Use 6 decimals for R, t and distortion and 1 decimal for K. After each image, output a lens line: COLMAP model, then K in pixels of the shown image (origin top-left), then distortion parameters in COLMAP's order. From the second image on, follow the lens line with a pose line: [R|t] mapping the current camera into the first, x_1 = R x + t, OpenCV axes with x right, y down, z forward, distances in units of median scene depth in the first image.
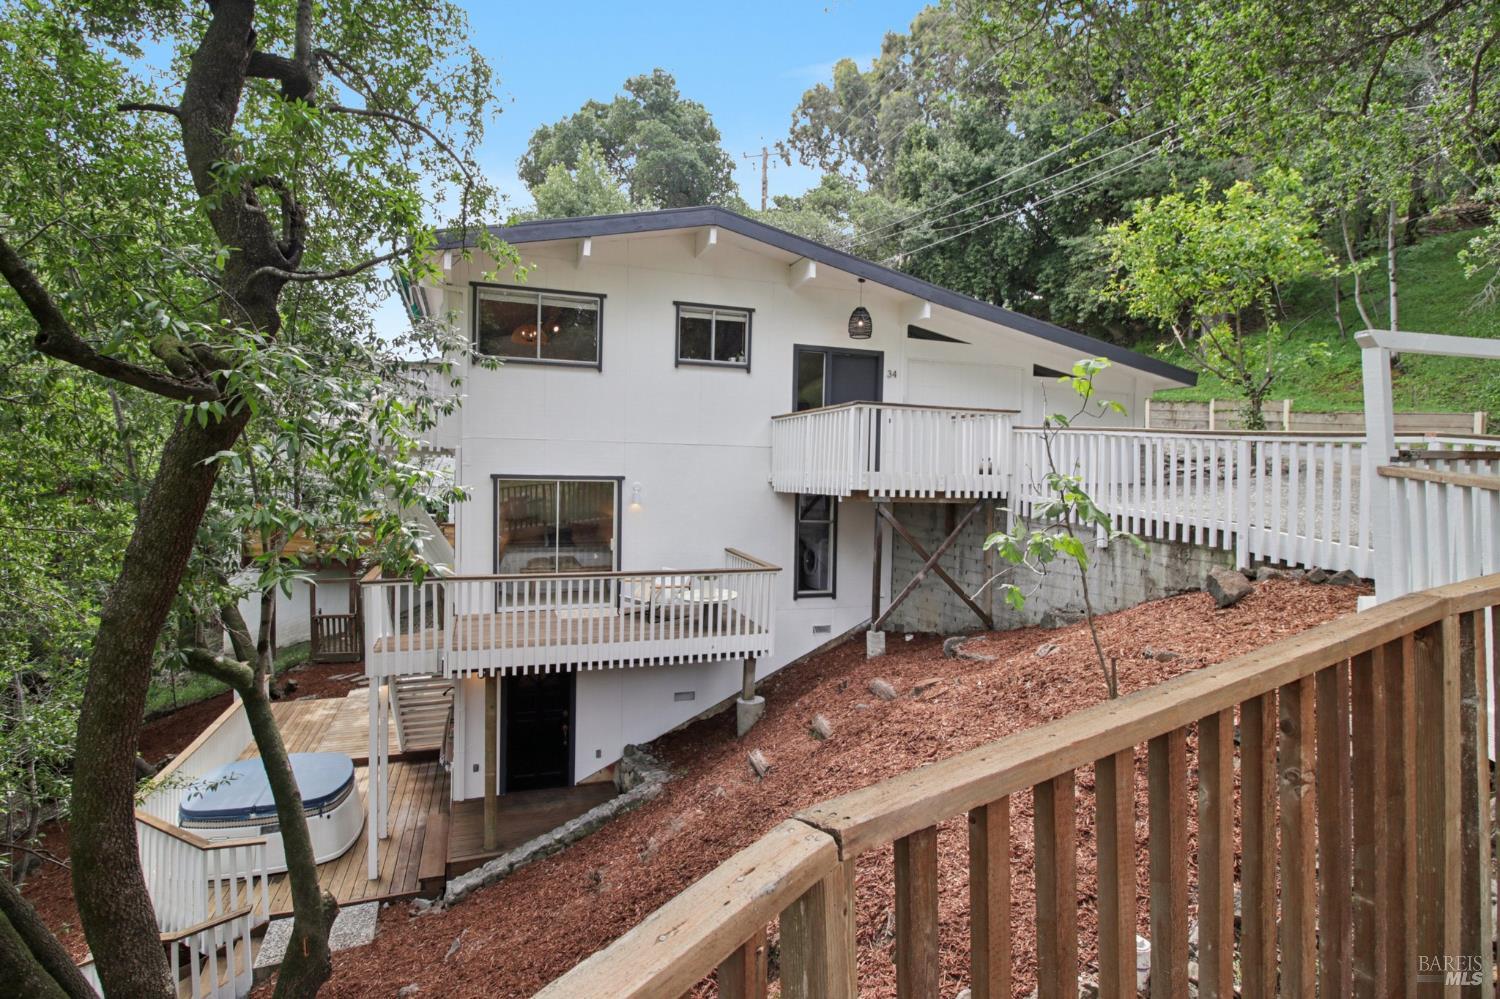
lens RADIAL K [[775.2, 0, 700.2], [0, 775.2, 469.3], [0, 0, 1]] dist [0.001526, -0.011911]
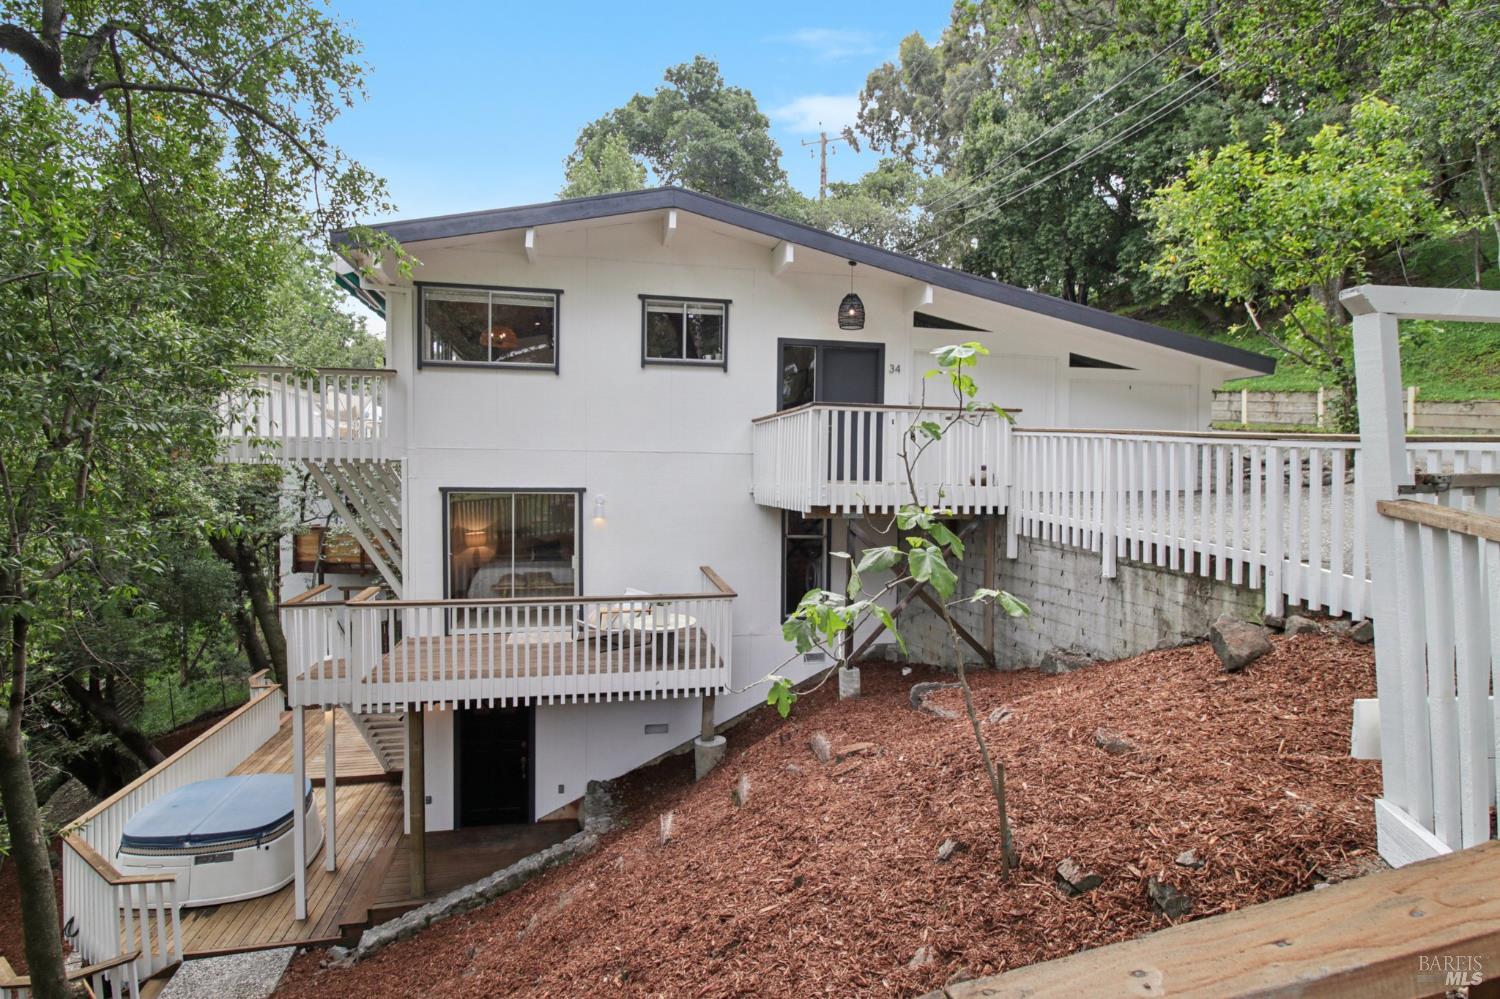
lens RADIAL K [[775.2, 0, 691.6], [0, 775.2, 474.0], [0, 0, 1]] dist [0.001526, -0.011911]
pose [[0.991867, -0.007850, -0.127038, 0.137688], [0.008749, 0.999940, 0.006517, -0.012001], [0.126979, -0.007575, 0.991877, 0.103616]]
